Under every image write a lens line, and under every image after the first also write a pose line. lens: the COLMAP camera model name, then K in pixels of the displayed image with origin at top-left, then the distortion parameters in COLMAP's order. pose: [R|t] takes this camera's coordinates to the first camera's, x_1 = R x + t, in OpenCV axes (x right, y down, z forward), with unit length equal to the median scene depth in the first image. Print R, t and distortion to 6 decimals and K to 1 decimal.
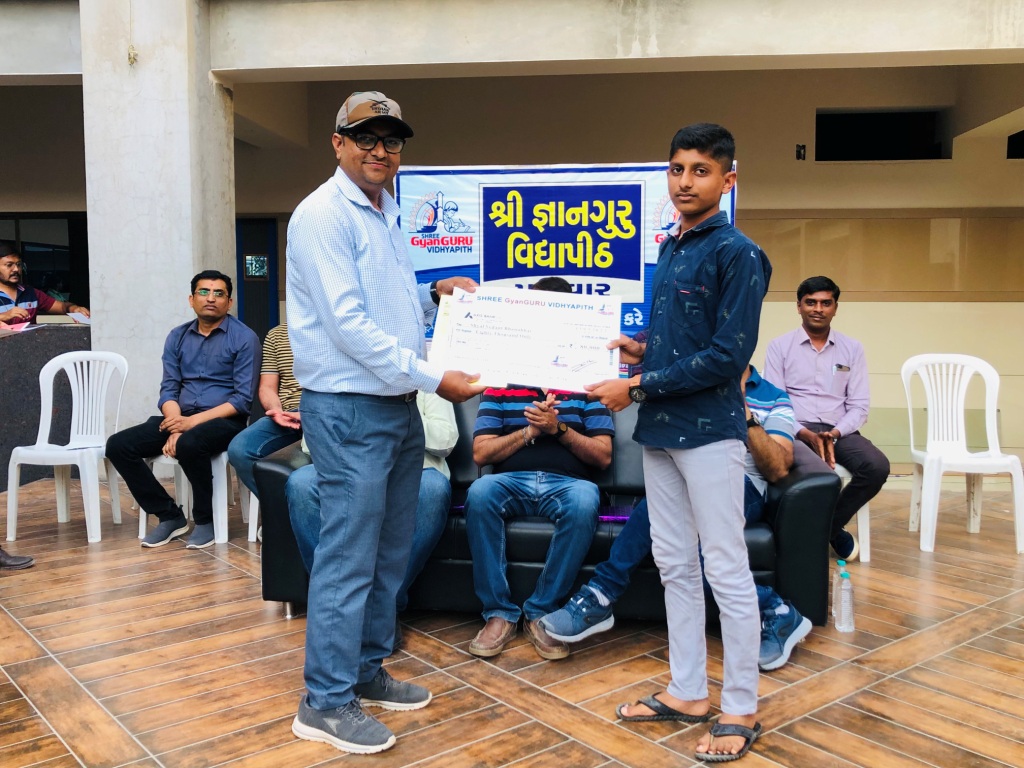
lens RADIAL K [[1012.5, 0, 490.4], [0, 1012.5, 372.0], [0, 0, 1]] dist [0.066775, -0.085075]
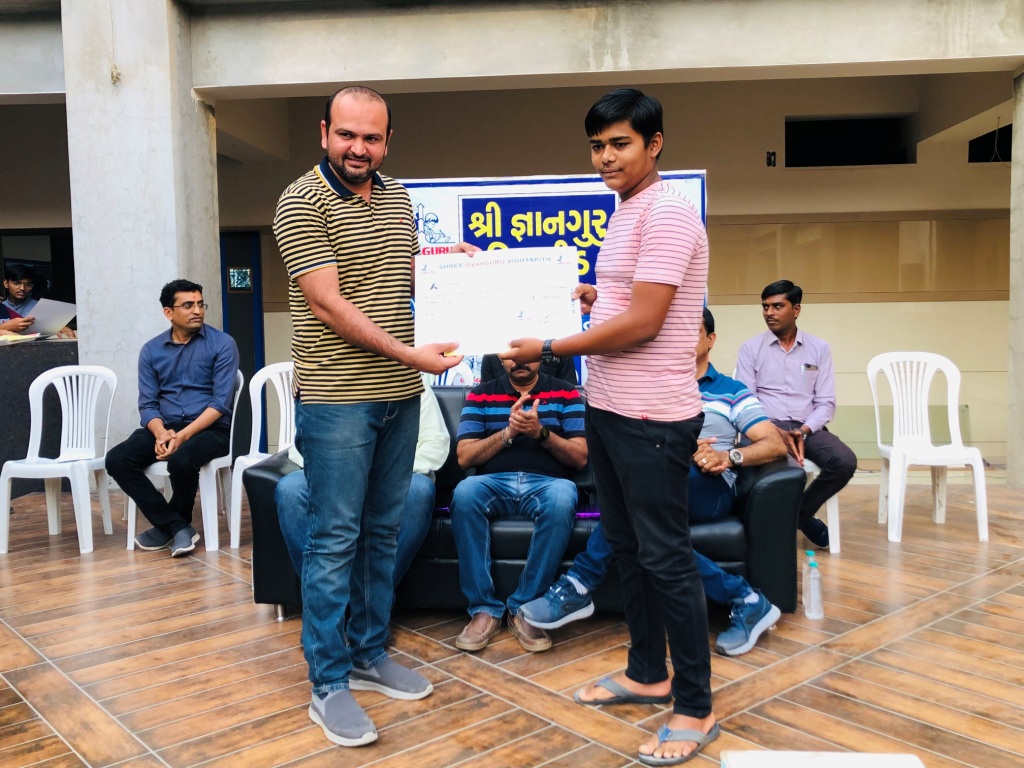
lens RADIAL K [[1008.7, 0, 501.9], [0, 1008.7, 369.5], [0, 0, 1]] dist [0.074890, -0.114535]
pose [[0.999465, -0.019721, 0.026103, 0.002891], [0.019971, 0.999757, -0.009365, 0.001380], [-0.025912, 0.009881, 0.999615, -0.024272]]
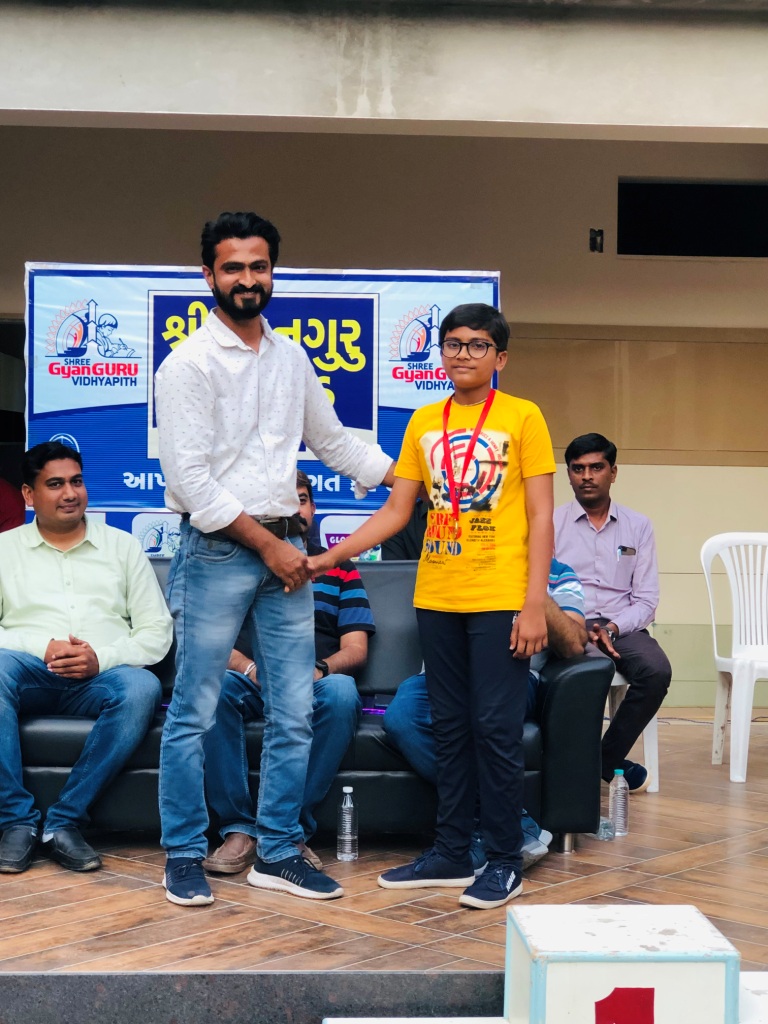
lens RADIAL K [[2009.1, 0, 384.0], [0, 2009.1, 512.0], [0, 0, 1]] dist [-0.176782, 2.099061]
pose [[0.984941, 0.008788, 0.172666, -0.090064], [-0.001266, 0.999047, -0.043629, 0.030529], [-0.172885, 0.042754, 0.984014, -0.404421]]
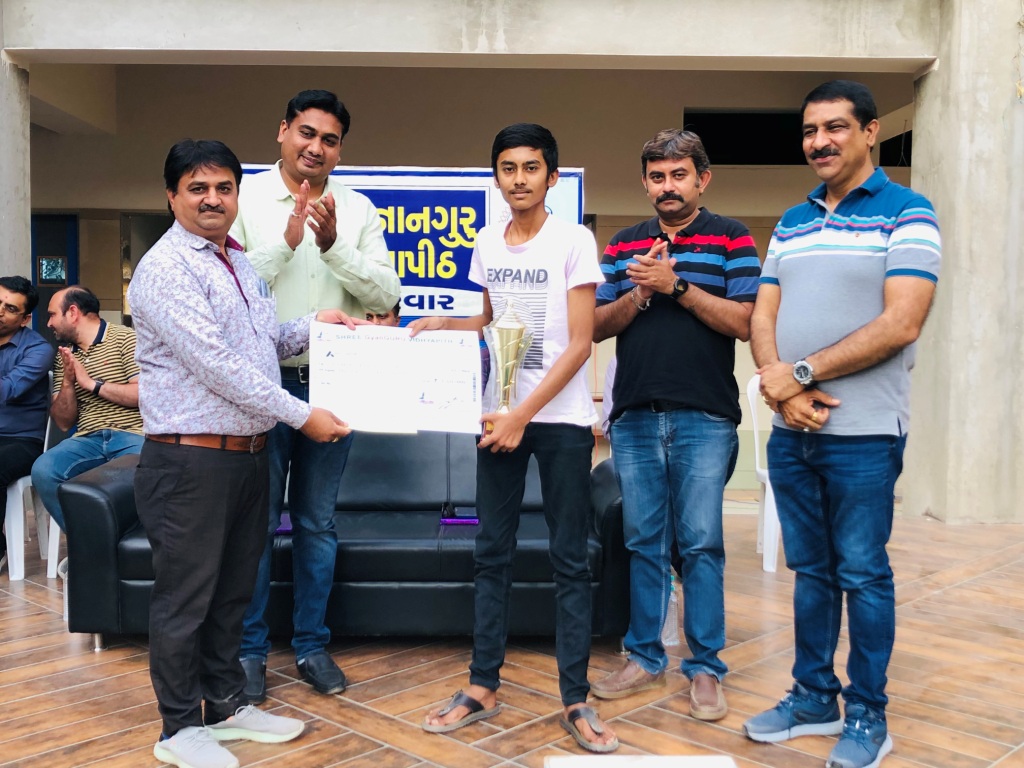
lens RADIAL K [[1206.1, 0, 498.4], [0, 1206.1, 376.7], [0, 0, 1]] dist [0.107605, -0.268137]
pose [[0.991795, 0.000187, 0.127835, 0.017023], [0.002009, 0.999853, -0.017053, 0.006734], [-0.127819, 0.017170, 0.991649, -0.106355]]
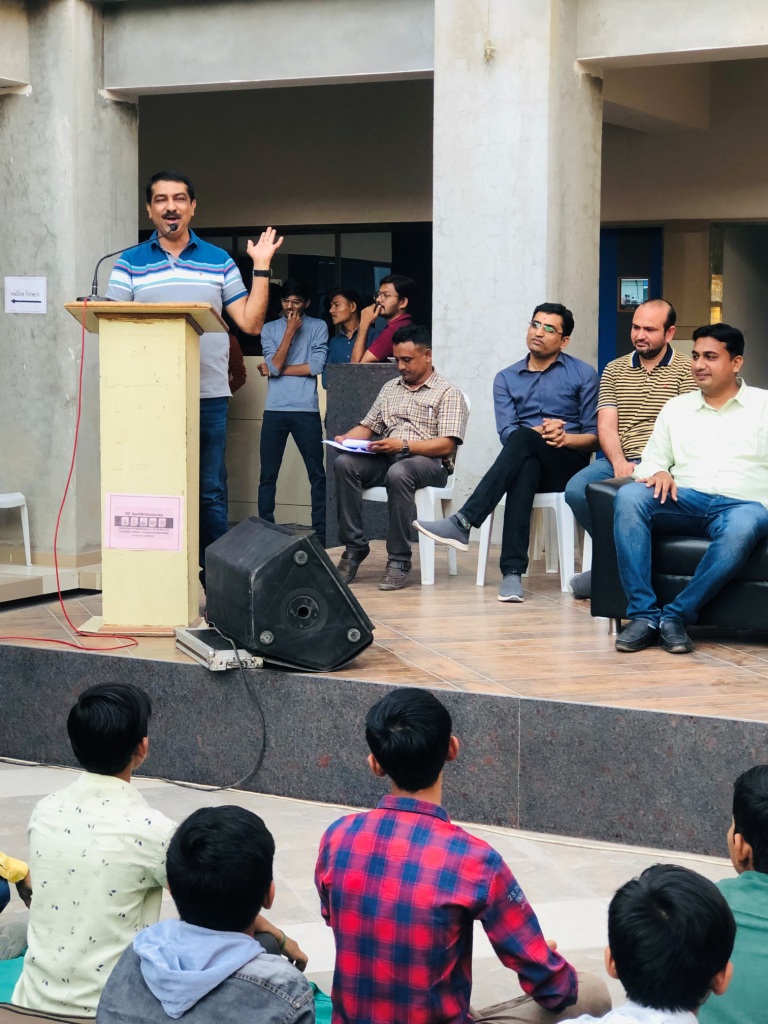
lens RADIAL K [[1939.2, 0, 384.0], [0, 1939.2, 512.0], [0, 0, 1]] dist [-0.073293, 1.191062]
pose [[0.929731, 0.039552, -0.366110, 0.203491], [-0.034940, 0.999205, 0.019217, 0.057271], [0.366579, -0.005075, 0.930373, -0.622393]]
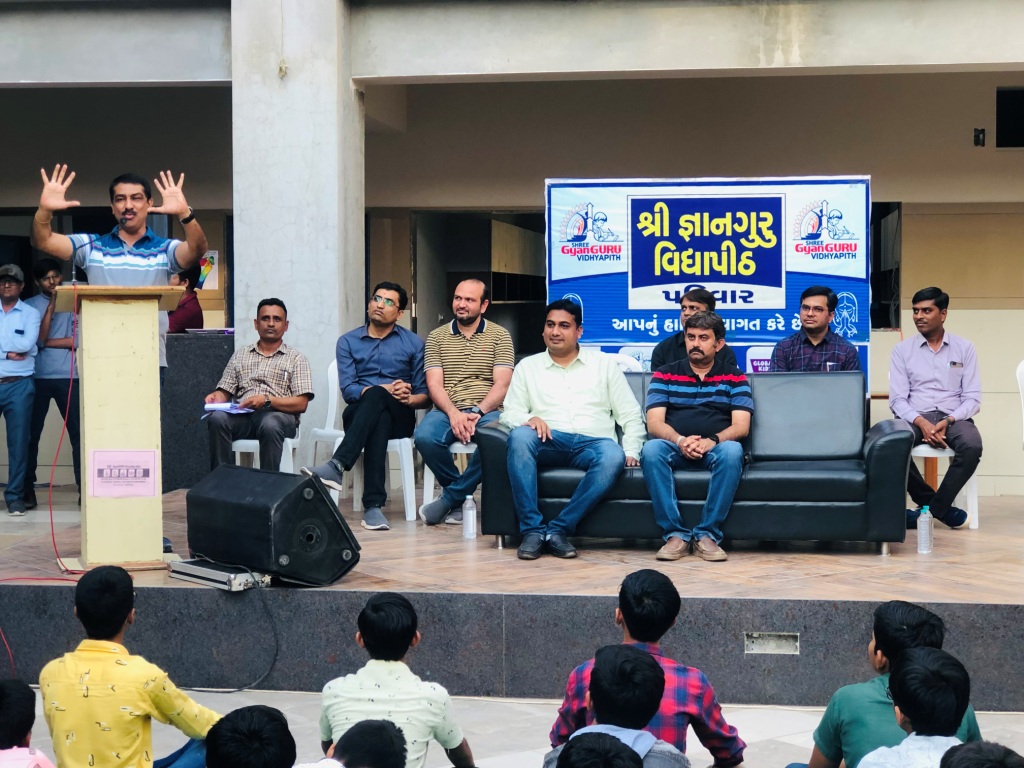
lens RADIAL K [[1874.9, 0, 512.0], [0, 1874.9, 384.0], [0, 0, 1]] dist [-0.150804, 1.868718]
pose [[0.999636, -0.001151, -0.026939, -0.079077], [0.000259, 0.999453, -0.033063, 0.073392], [0.026962, 0.033044, 0.999090, -0.935508]]
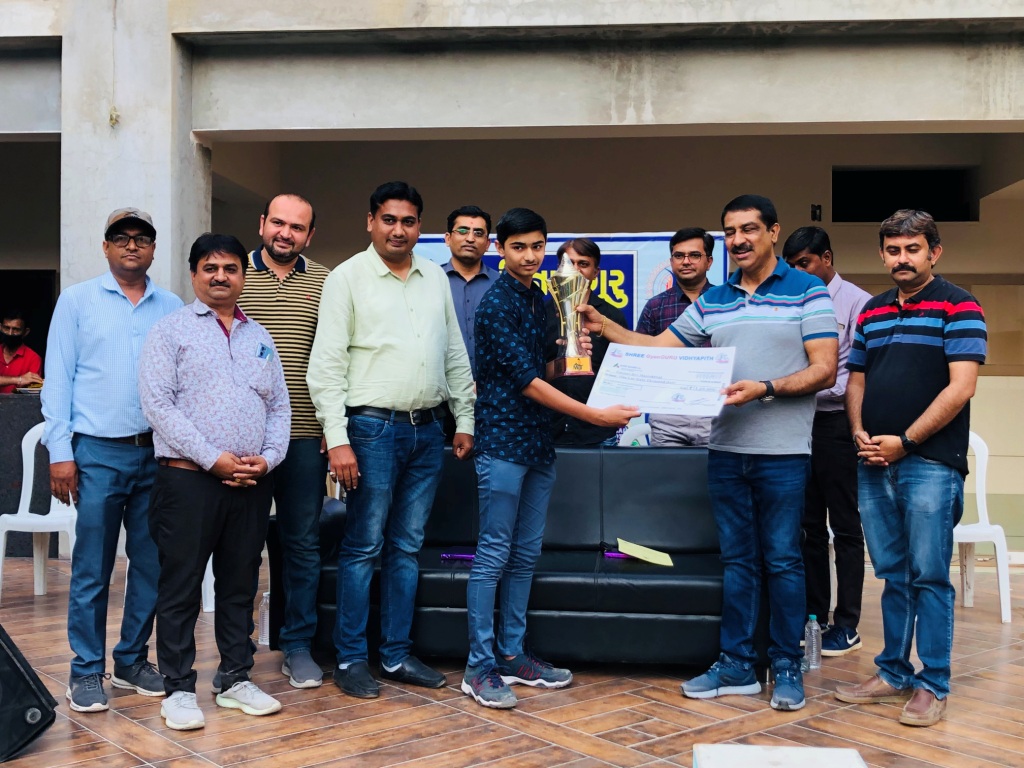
lens RADIAL K [[1290.9, 0, 494.3], [0, 1290.9, 364.2], [0, 0, 1]] dist [0.132406, -0.370125]
pose [[0.999853, 0.006449, 0.015856, -0.007261], [-0.005211, 0.997025, -0.076906, 0.020586], [-0.016305, 0.076813, 0.996912, -0.248483]]
